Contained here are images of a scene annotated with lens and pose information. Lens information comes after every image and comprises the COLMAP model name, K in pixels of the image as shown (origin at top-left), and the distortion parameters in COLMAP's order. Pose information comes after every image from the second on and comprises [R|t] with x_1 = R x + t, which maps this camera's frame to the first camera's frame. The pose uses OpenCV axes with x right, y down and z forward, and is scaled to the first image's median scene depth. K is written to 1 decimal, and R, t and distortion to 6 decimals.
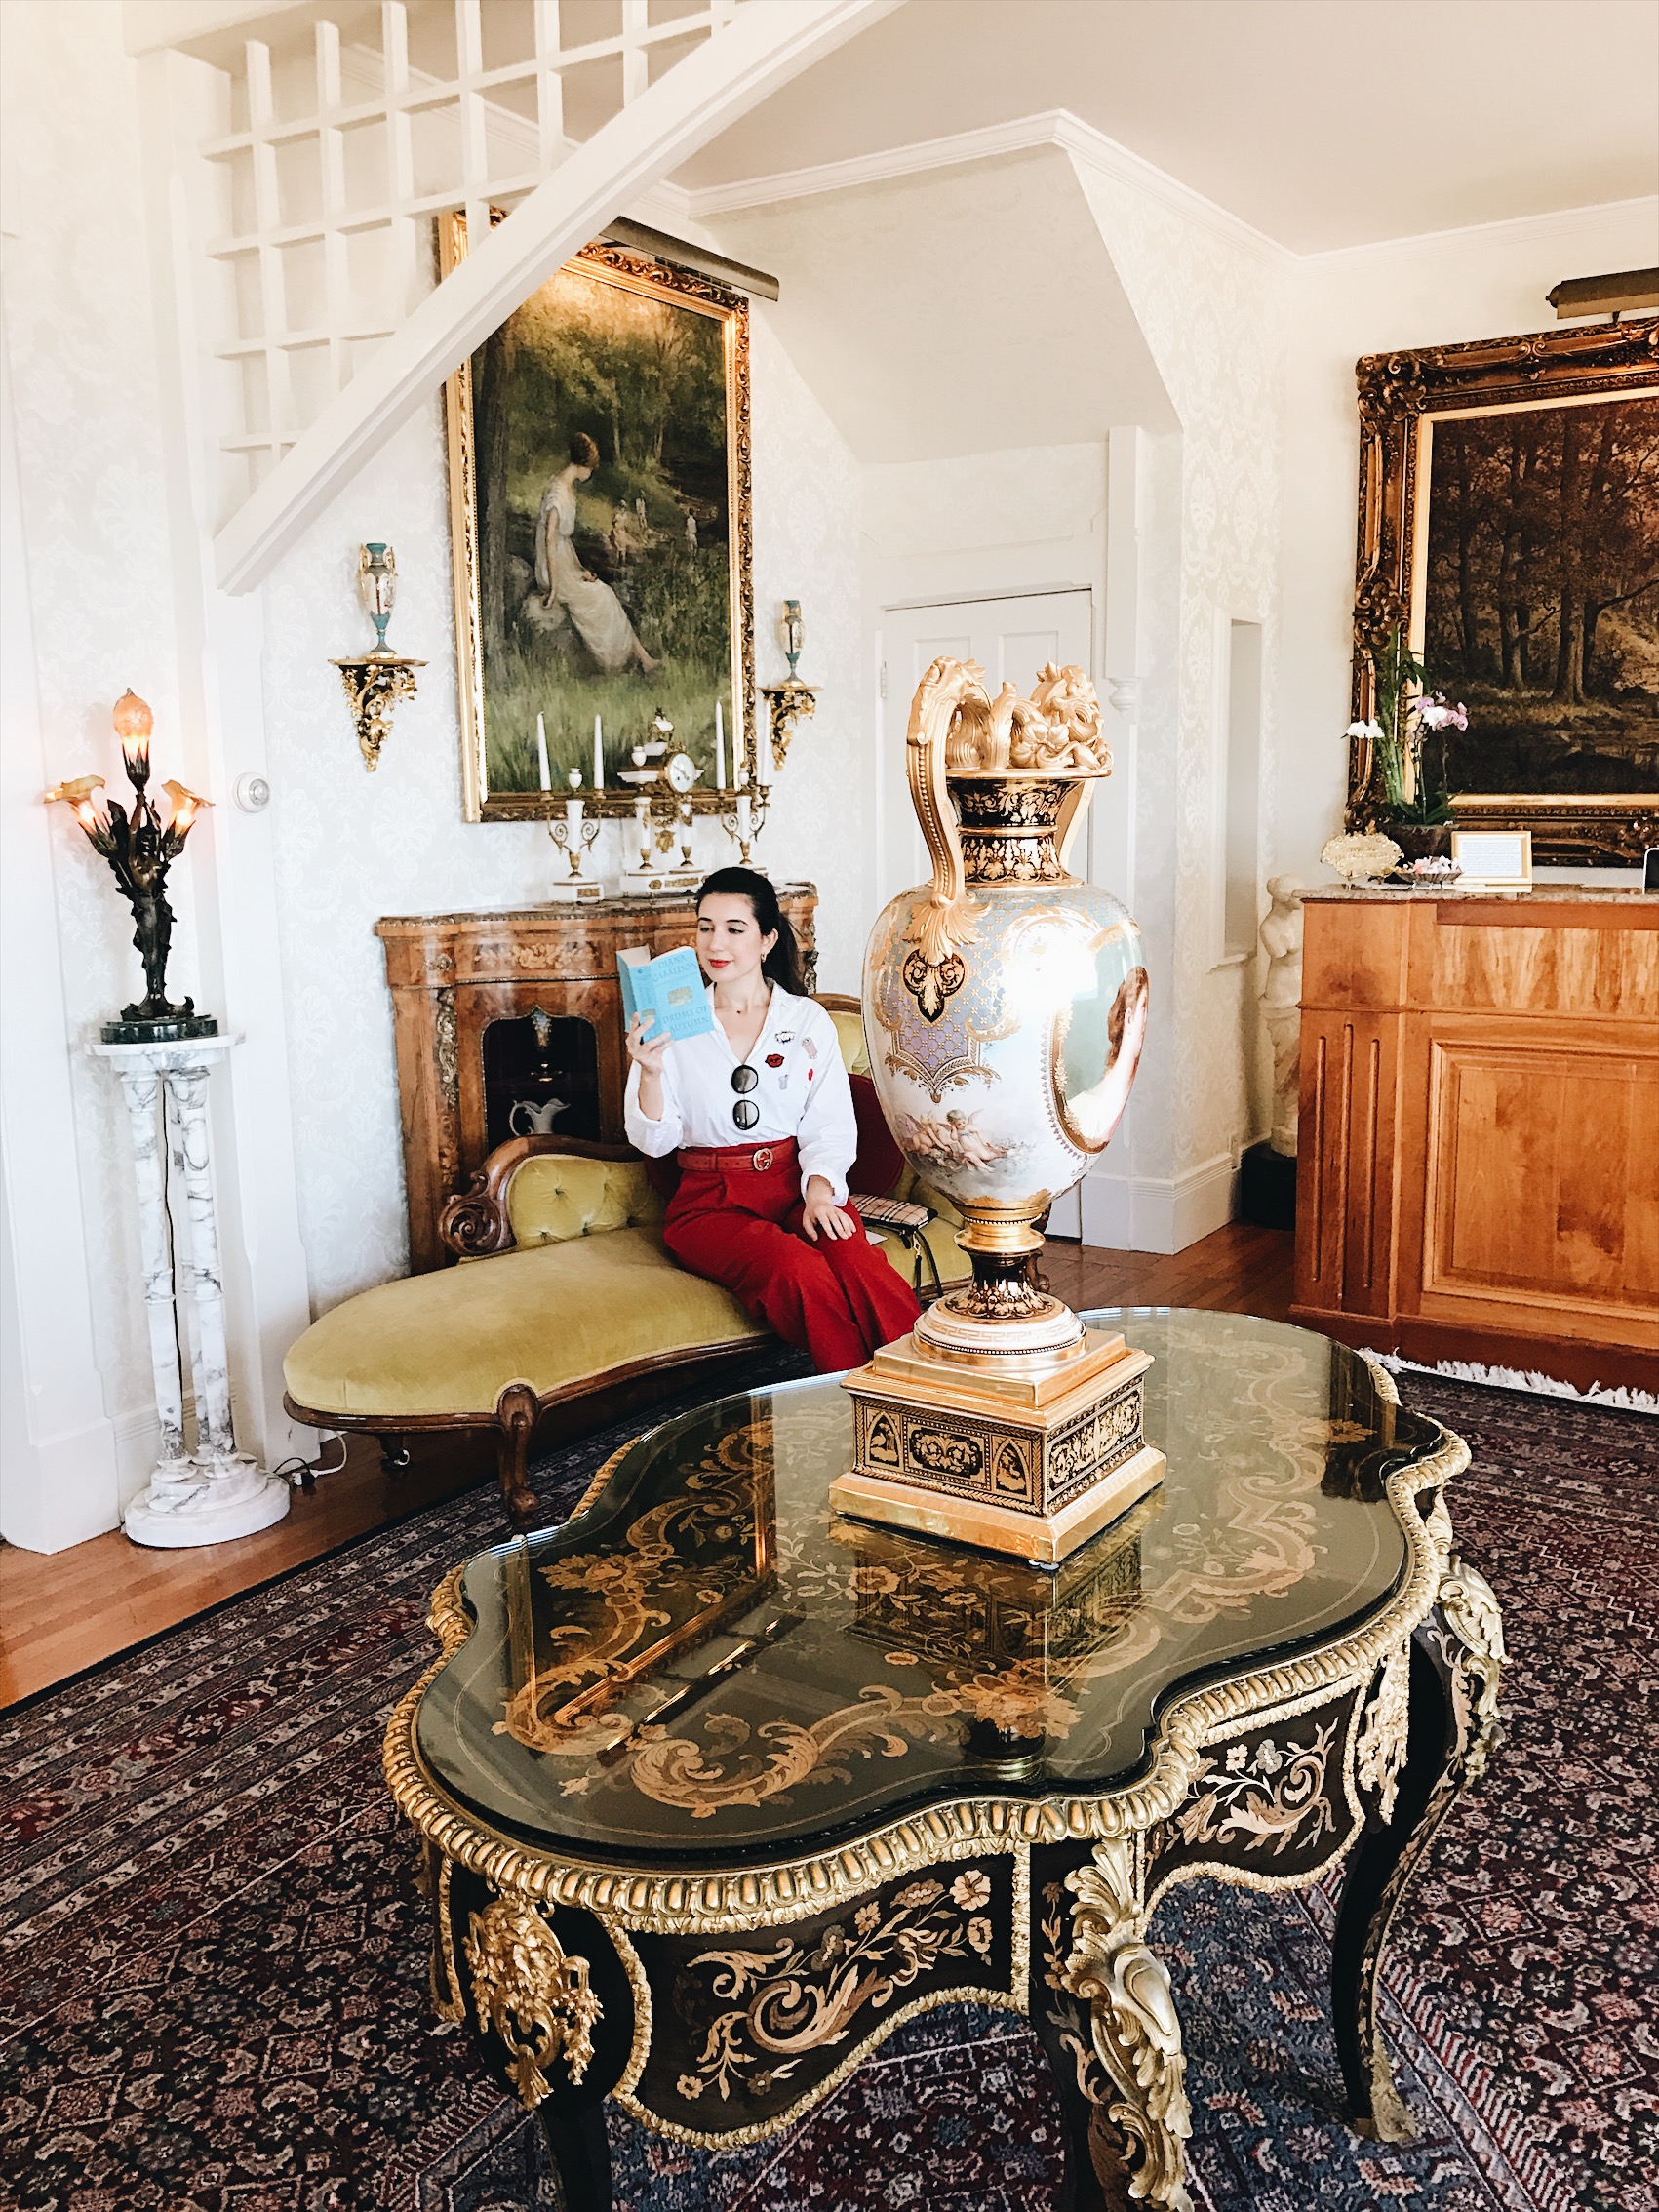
lens RADIAL K [[1821.5, 0, 830.7], [0, 1821.5, 1106.8], [0, 0, 1]] dist [0.005587, 0.016686]
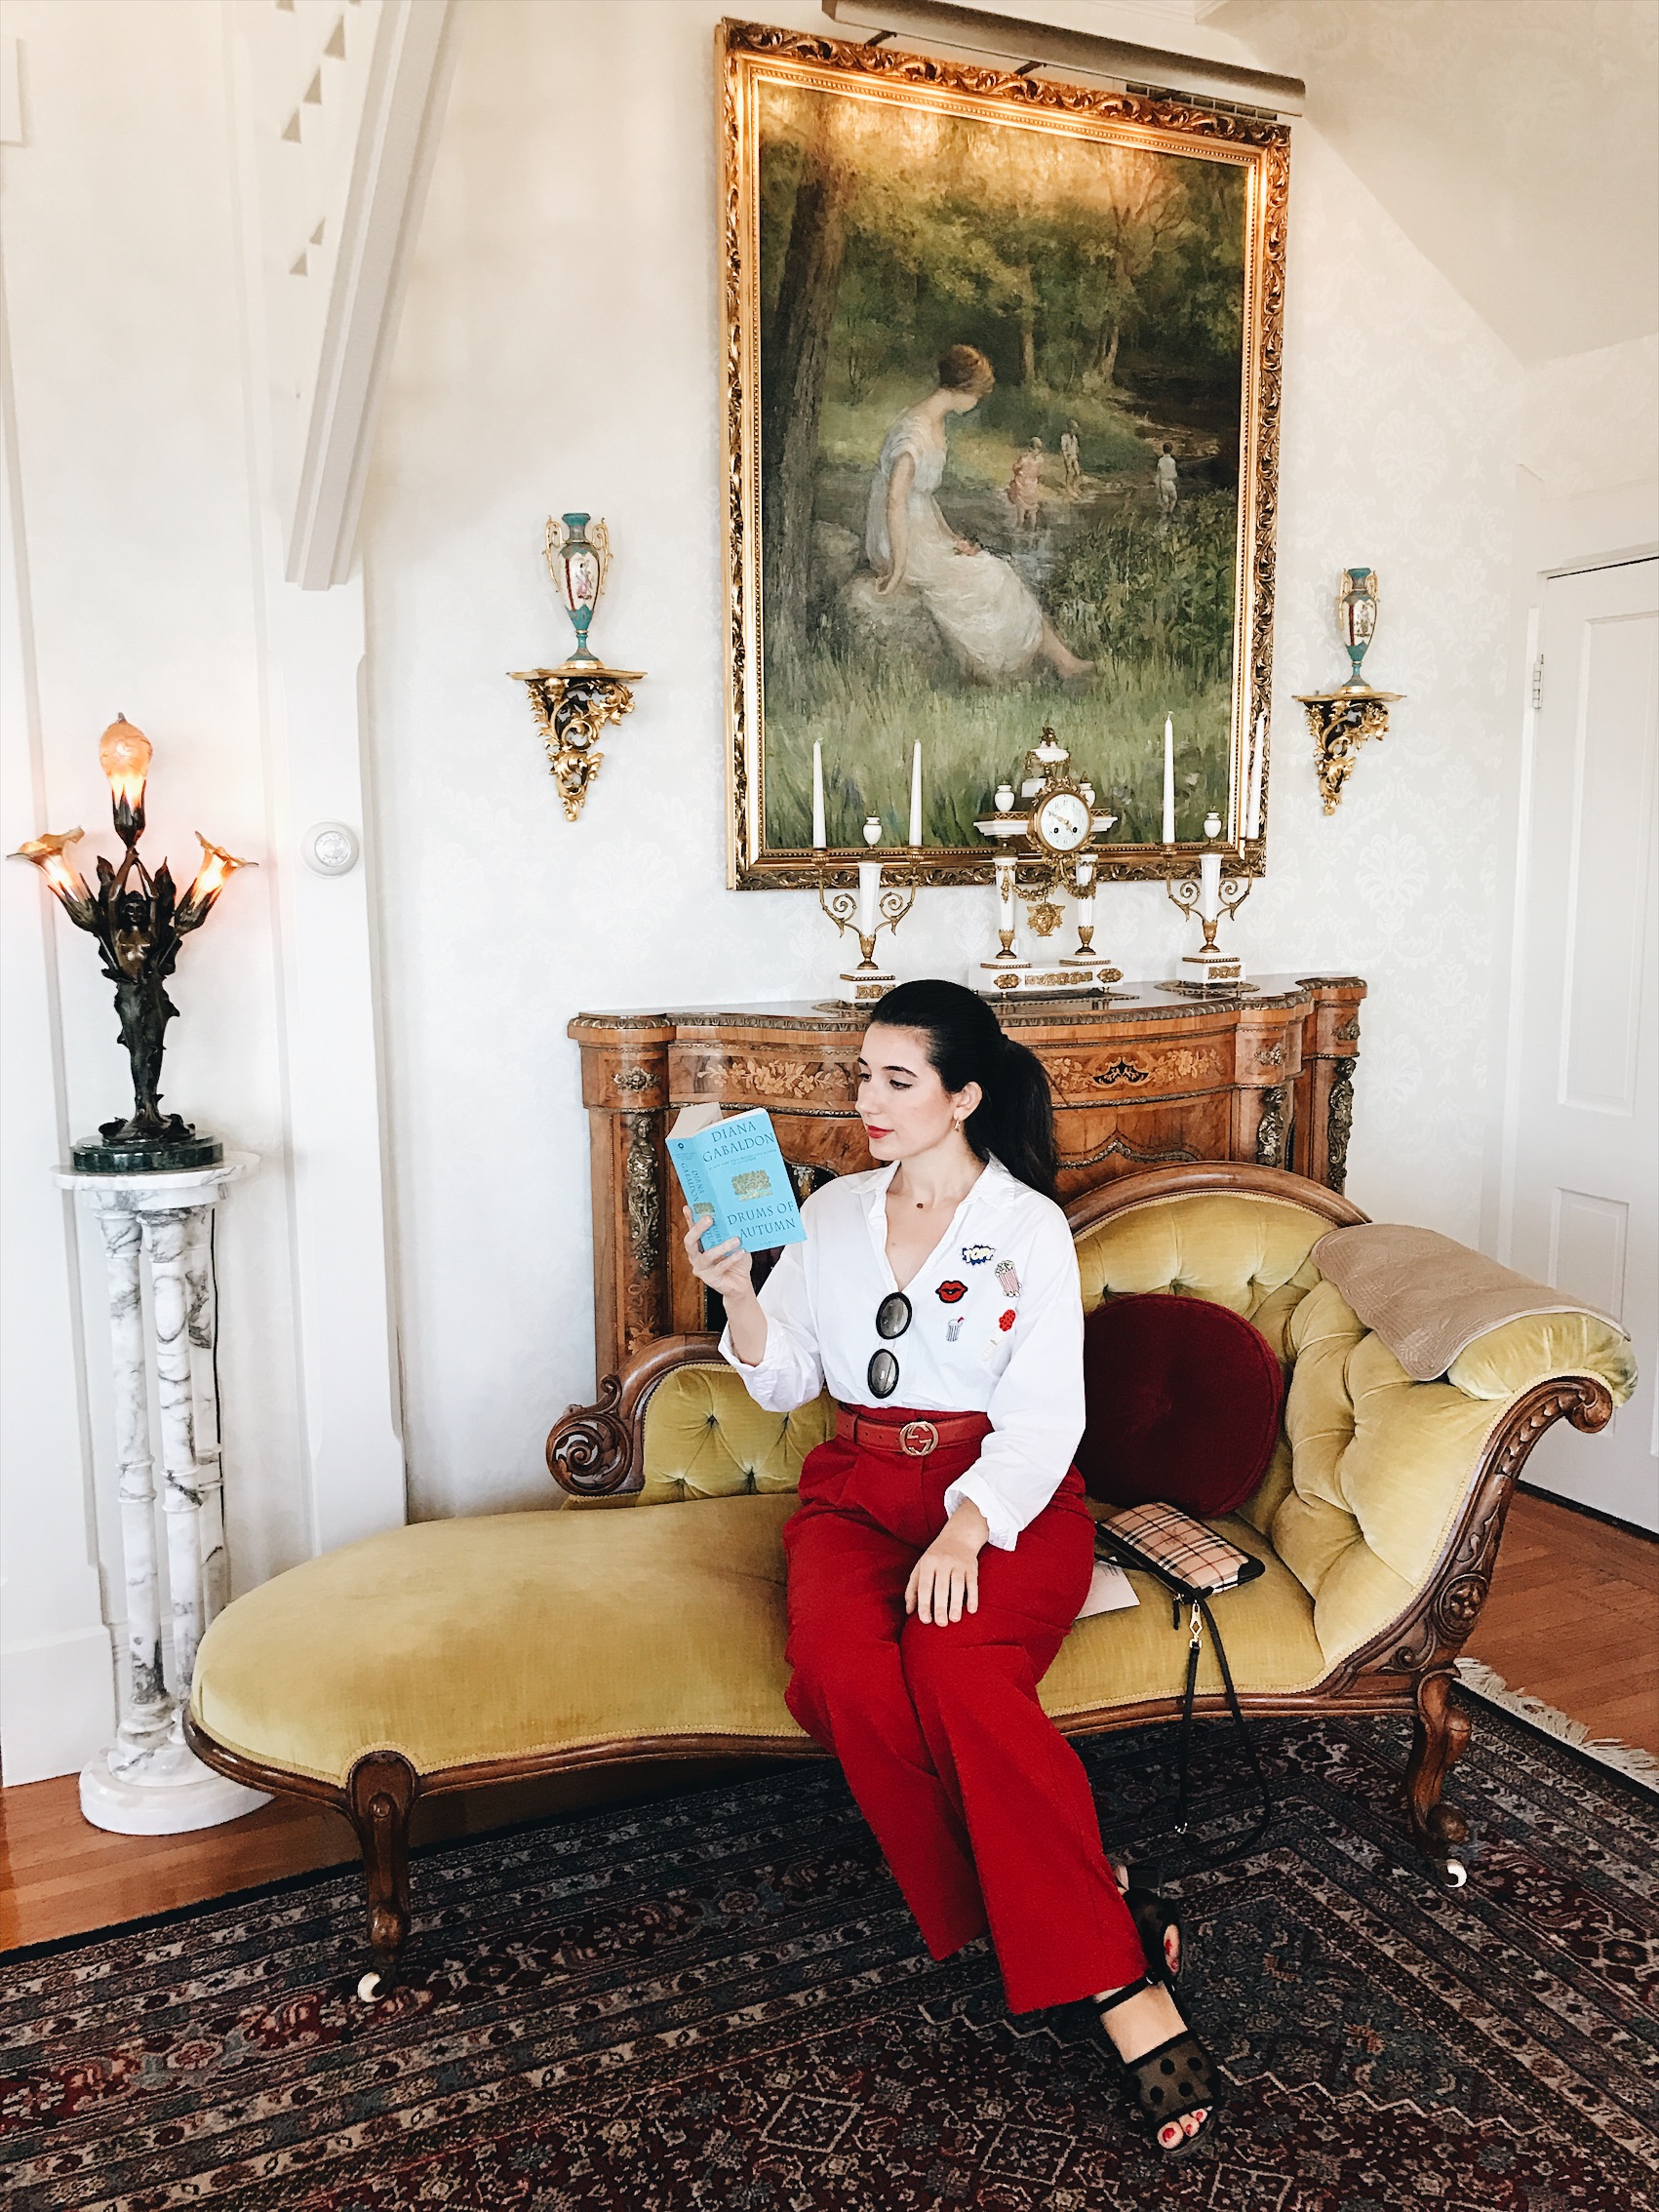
lens RADIAL K [[1821.5, 0, 827.4], [0, 1821.5, 1096.1], [0, 0, 1]] dist [0.005587, 0.016686]
pose [[0.844841, 0.084004, -0.528381, 0.215371], [-0.098406, 0.995146, 0.000870, -0.073098], [0.525890, 0.051261, 0.849007, 0.378476]]
